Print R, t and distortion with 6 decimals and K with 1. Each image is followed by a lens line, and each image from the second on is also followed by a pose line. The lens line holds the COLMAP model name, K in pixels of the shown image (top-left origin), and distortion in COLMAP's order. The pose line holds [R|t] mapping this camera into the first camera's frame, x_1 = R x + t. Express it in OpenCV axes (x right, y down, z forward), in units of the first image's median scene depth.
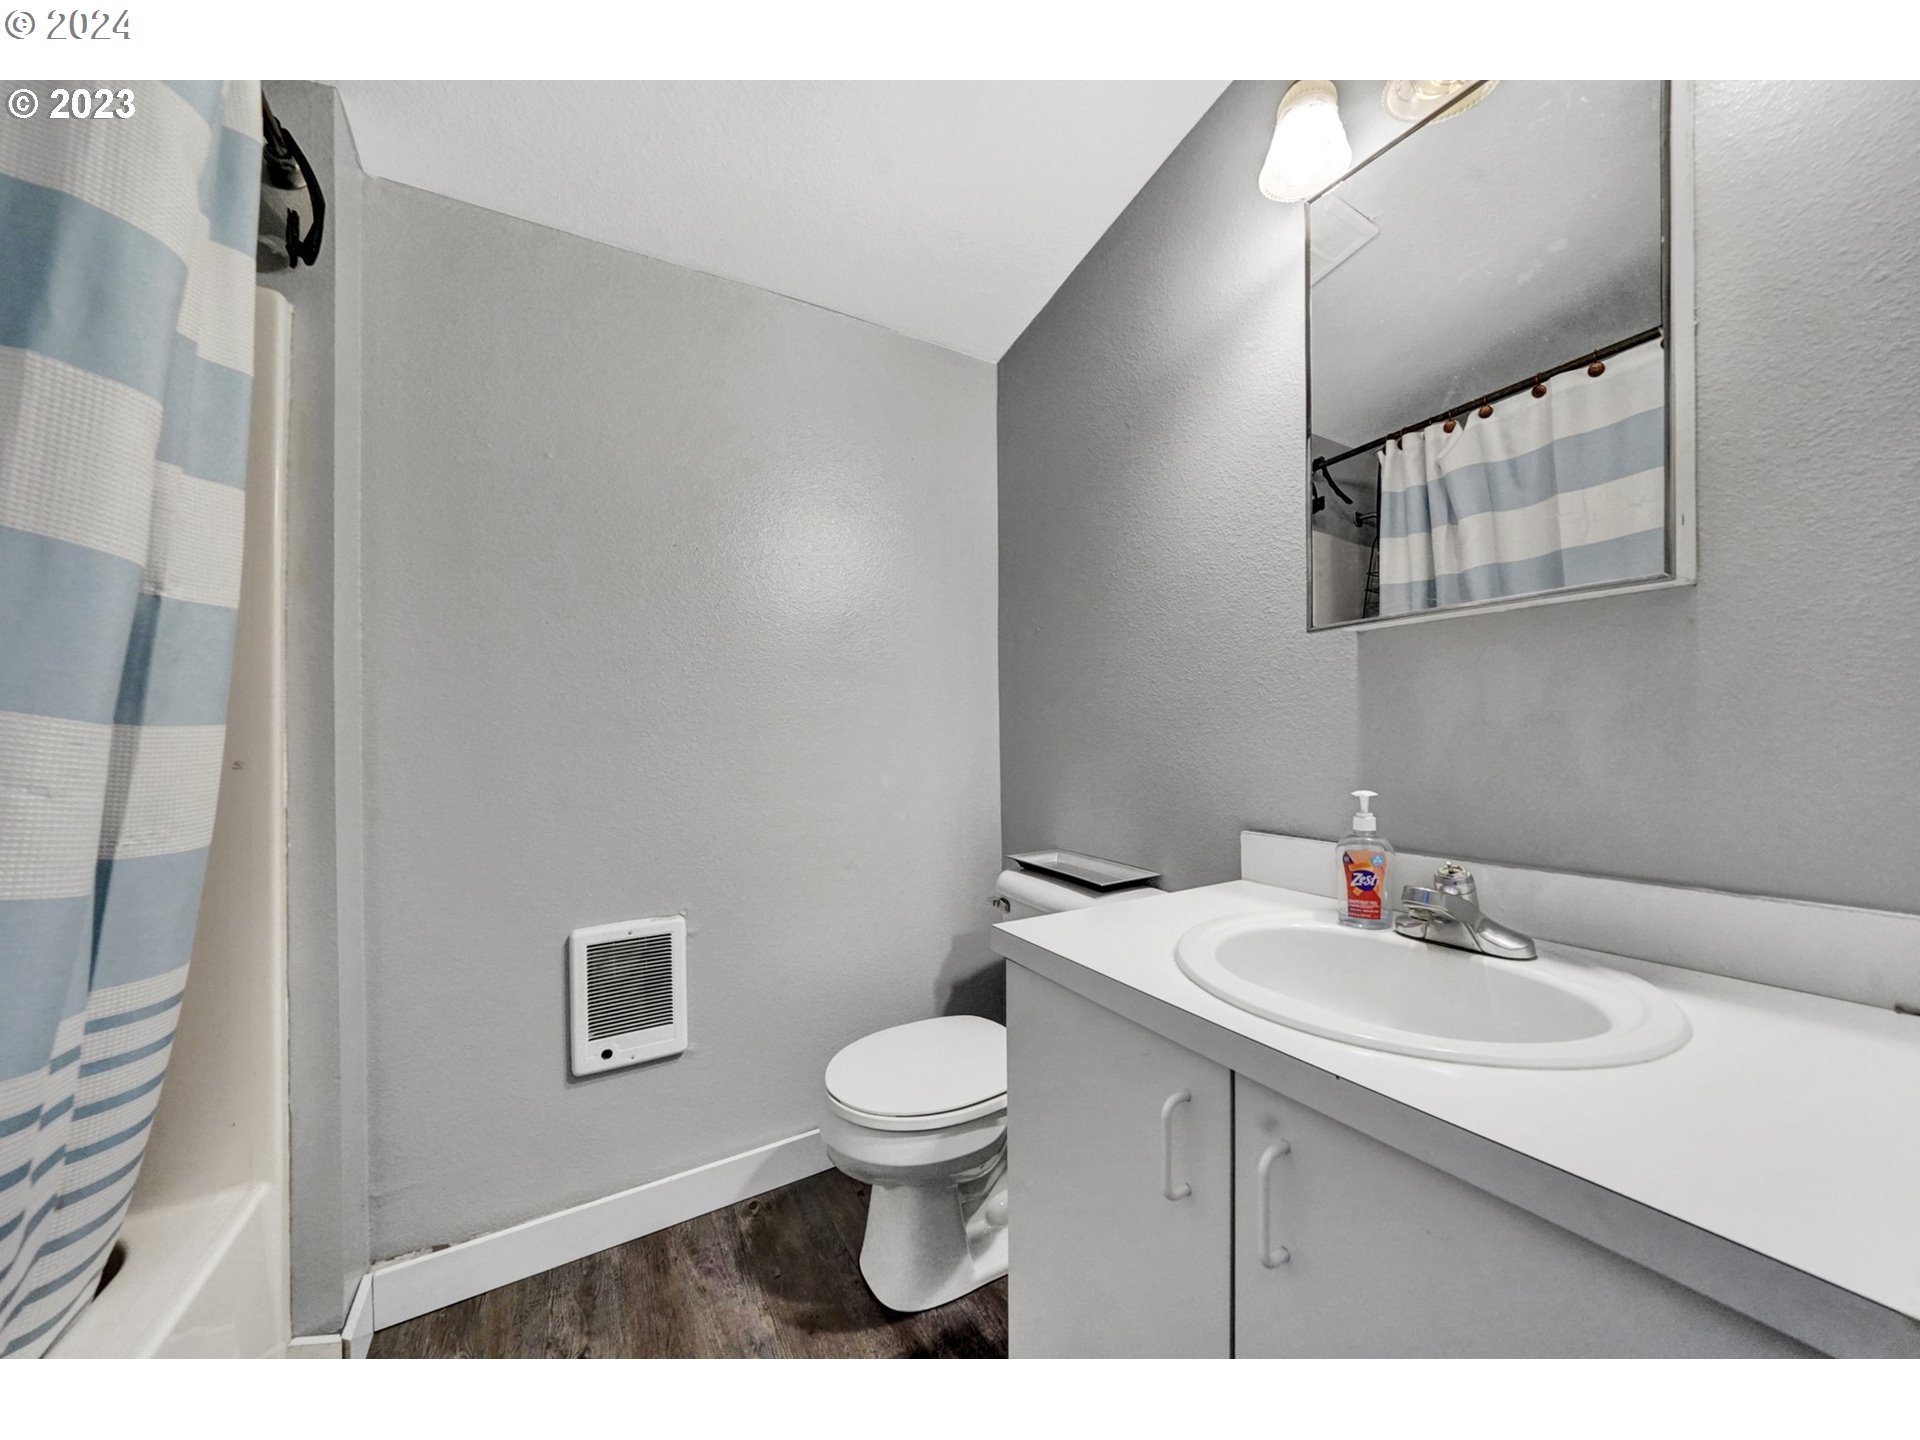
lens RADIAL K [[686.8, 0, 966.9], [0, 686.8, 733.2], [0, 0, 1]] dist [-0.012599, -0.000240]
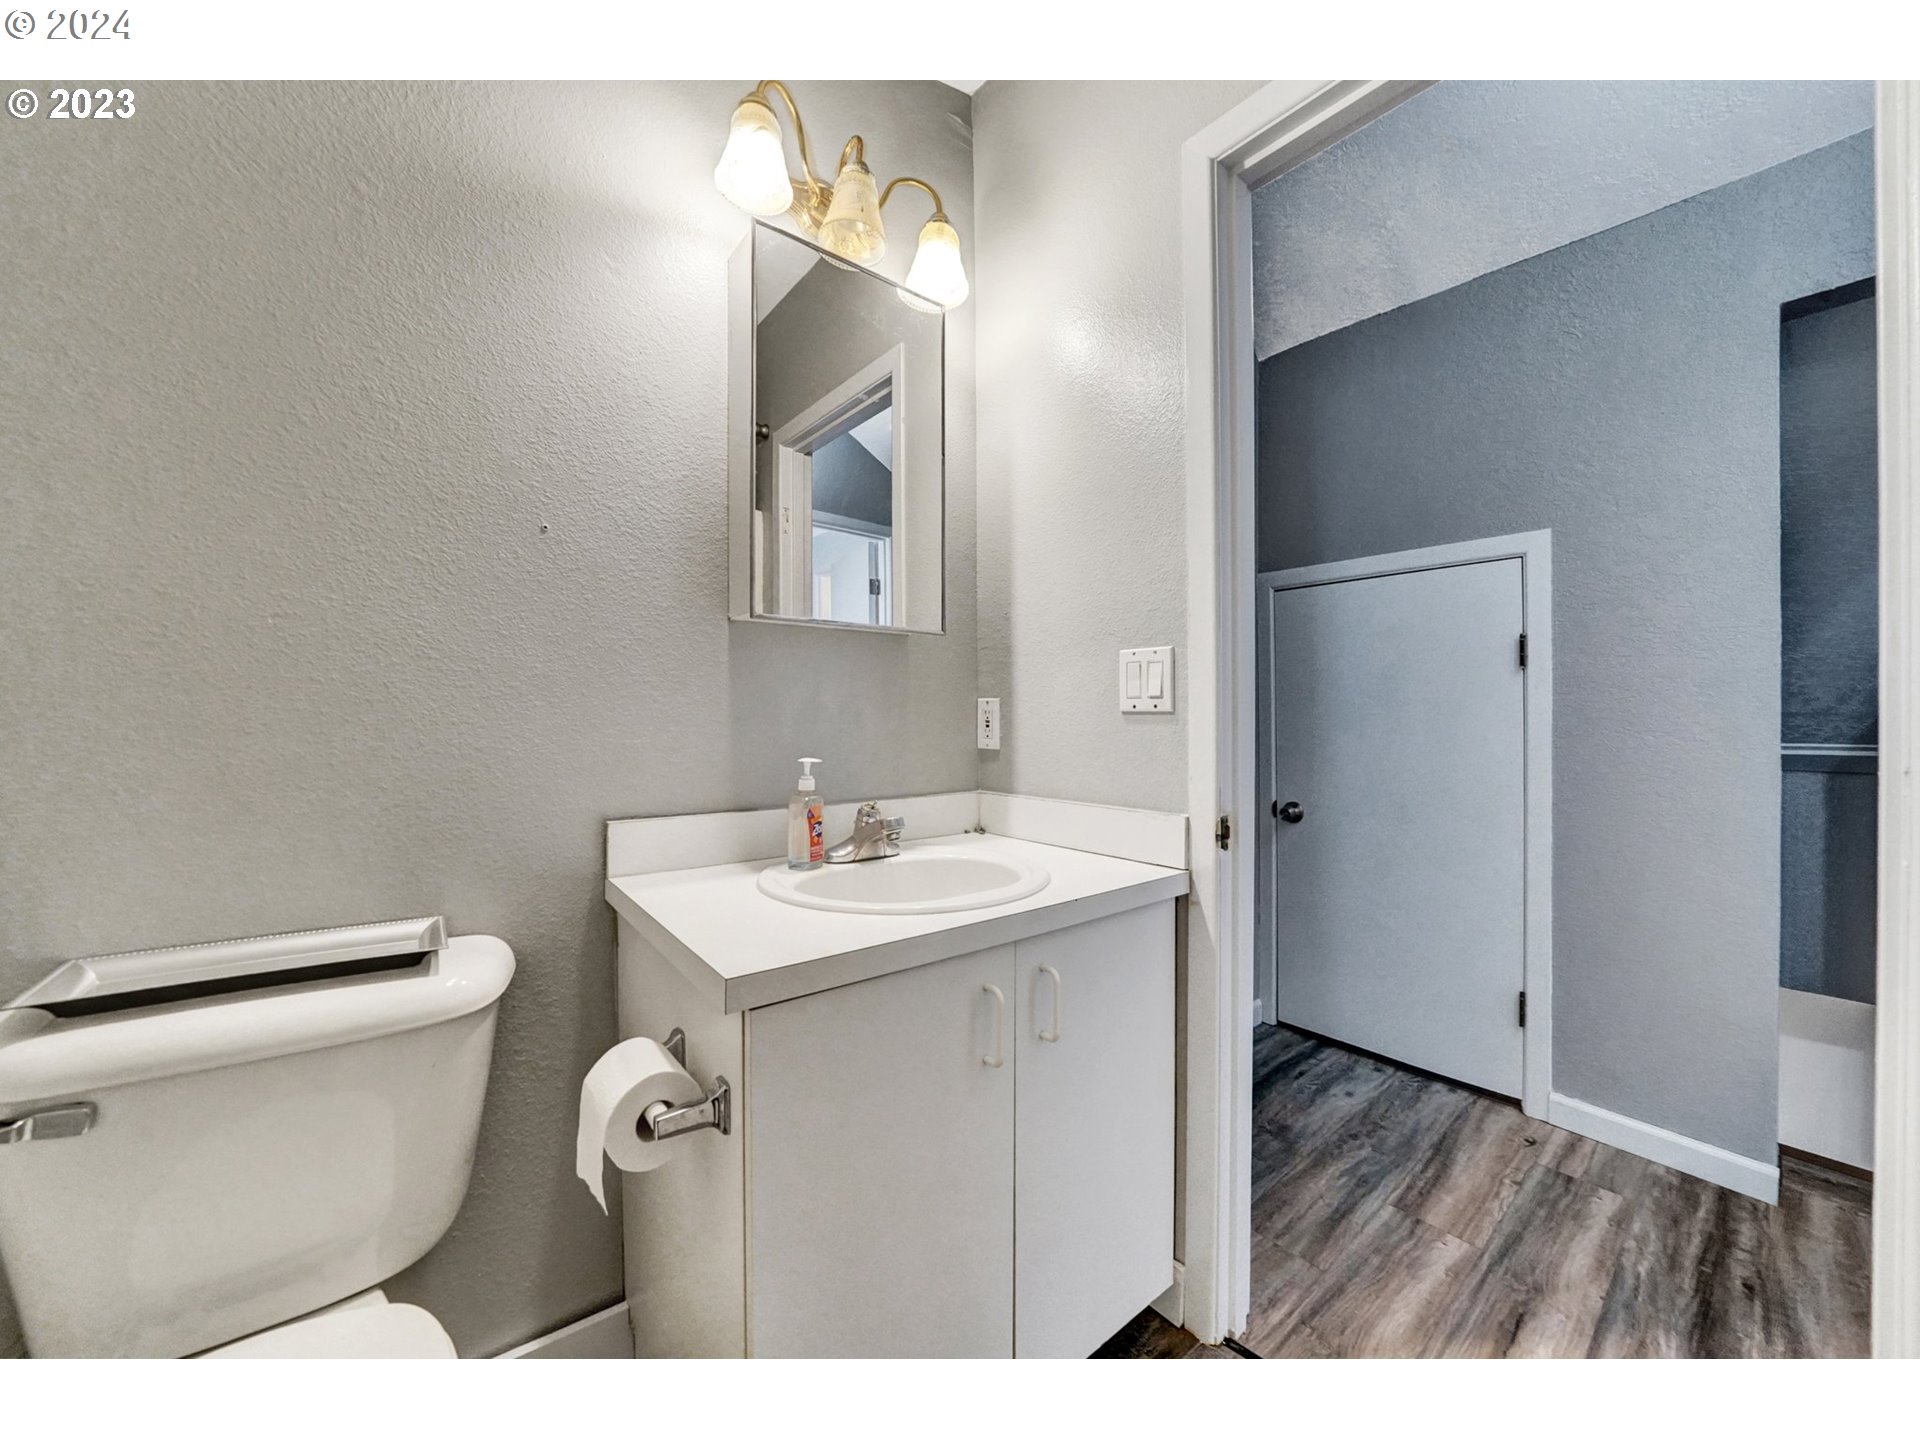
lens RADIAL K [[686.8, 0, 962.1], [0, 686.8, 724.4], [0, 0, 1]] dist [-0.012599, -0.000240]
pose [[-0.139404, 0.002201, 0.990233, -0.683716], [-0.008365, 0.999959, -0.003400, 0.026180], [-0.990200, -0.008757, -0.139380, 0.904014]]
